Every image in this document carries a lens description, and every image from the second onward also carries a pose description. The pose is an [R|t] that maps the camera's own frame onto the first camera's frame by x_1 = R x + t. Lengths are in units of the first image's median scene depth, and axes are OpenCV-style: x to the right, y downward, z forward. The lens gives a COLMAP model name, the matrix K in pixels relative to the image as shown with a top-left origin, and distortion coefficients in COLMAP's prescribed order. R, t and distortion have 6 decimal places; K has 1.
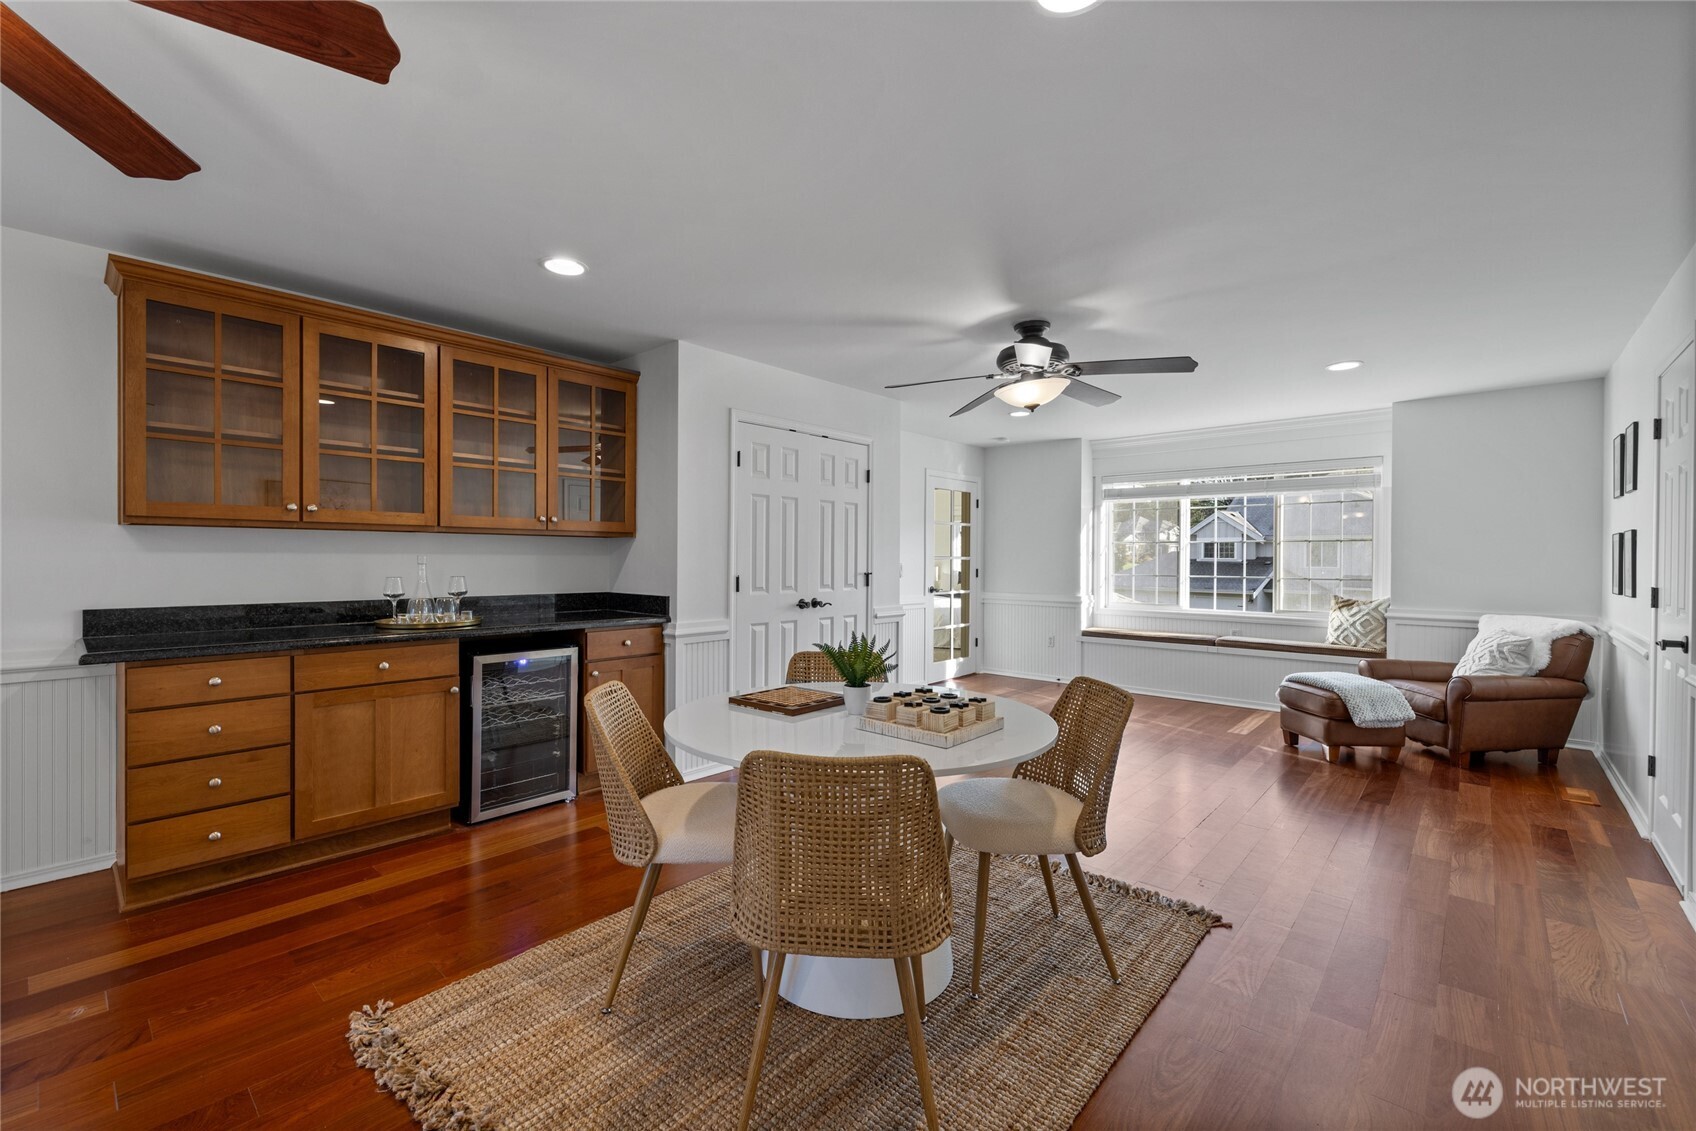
lens RADIAL K [[717.9, 0, 842.7], [0, 717.9, 562.8], [0, 0, 1]] dist [0.000800, 0.000015]
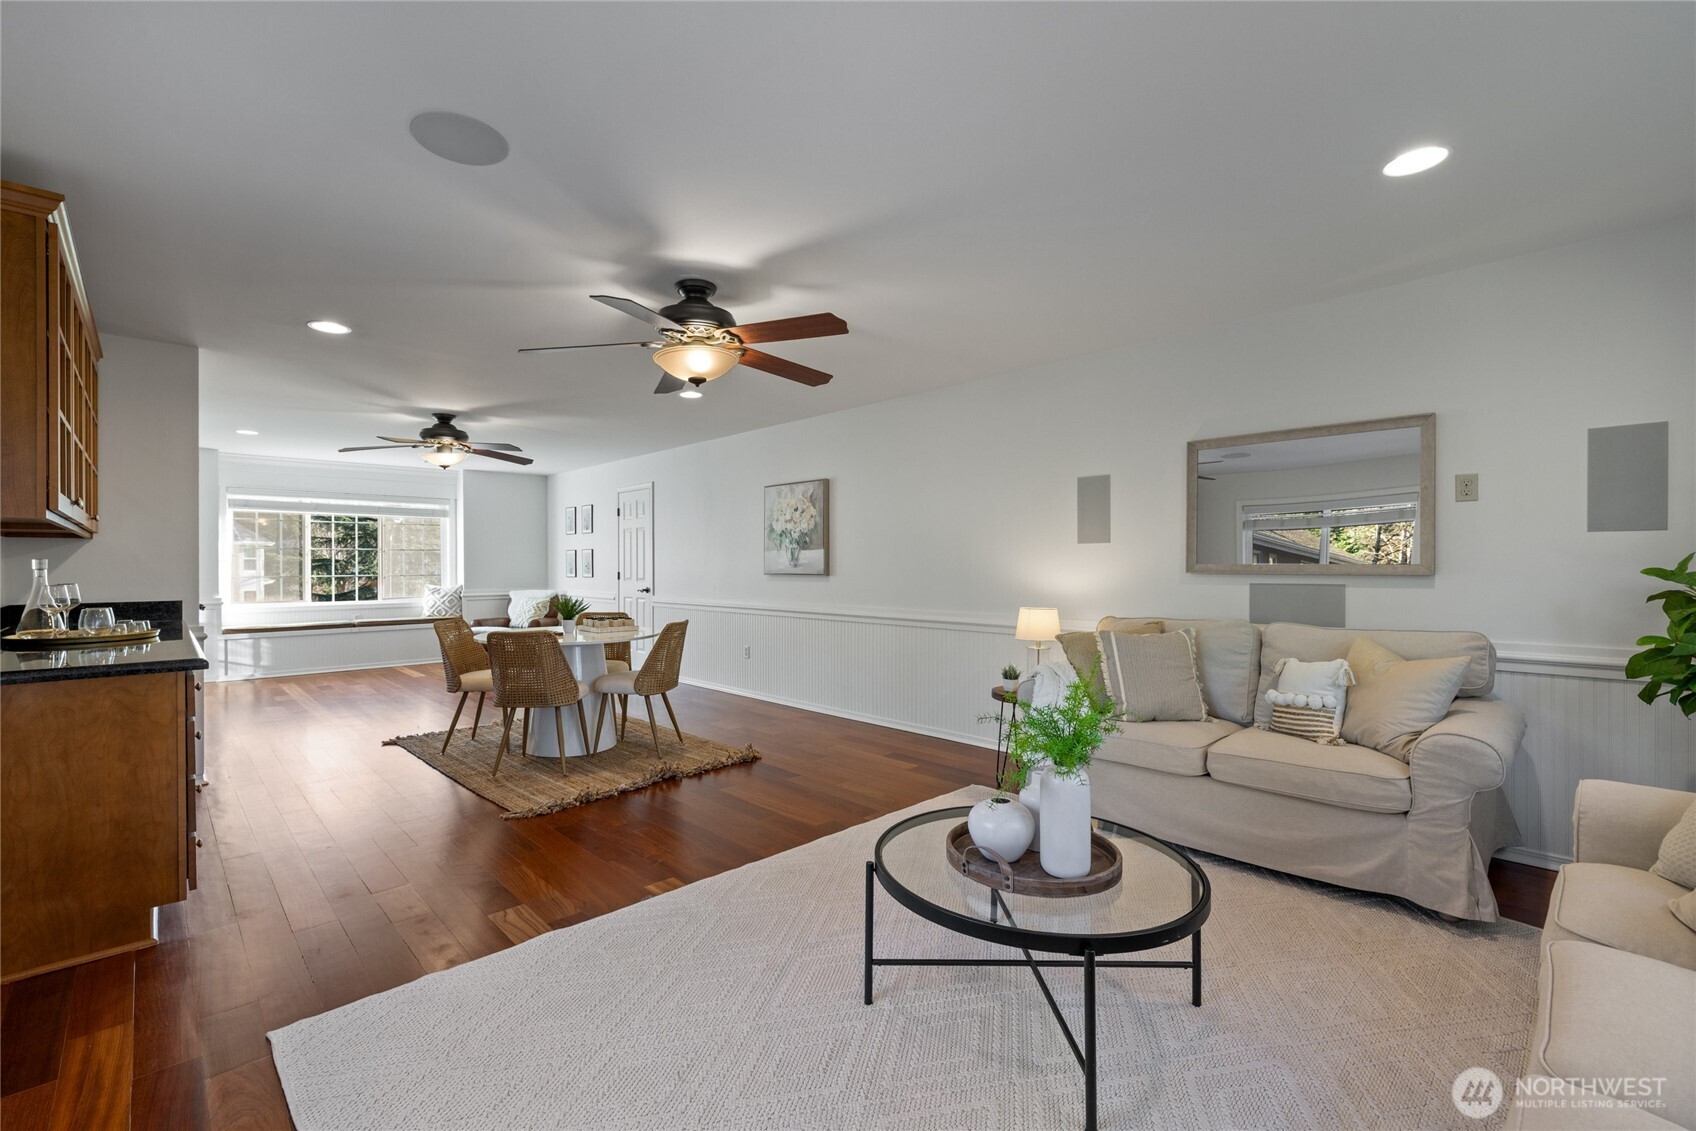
lens RADIAL K [[717.9, 0, 841.4], [0, 717.9, 564.0], [0, 0, 1]] dist [0.000800, 0.000015]
pose [[0.053277, -0.005213, 0.998566, -0.809911], [0.010149, 0.999938, 0.004678, 0.001171], [-0.998528, 0.009885, 0.053326, 0.027118]]
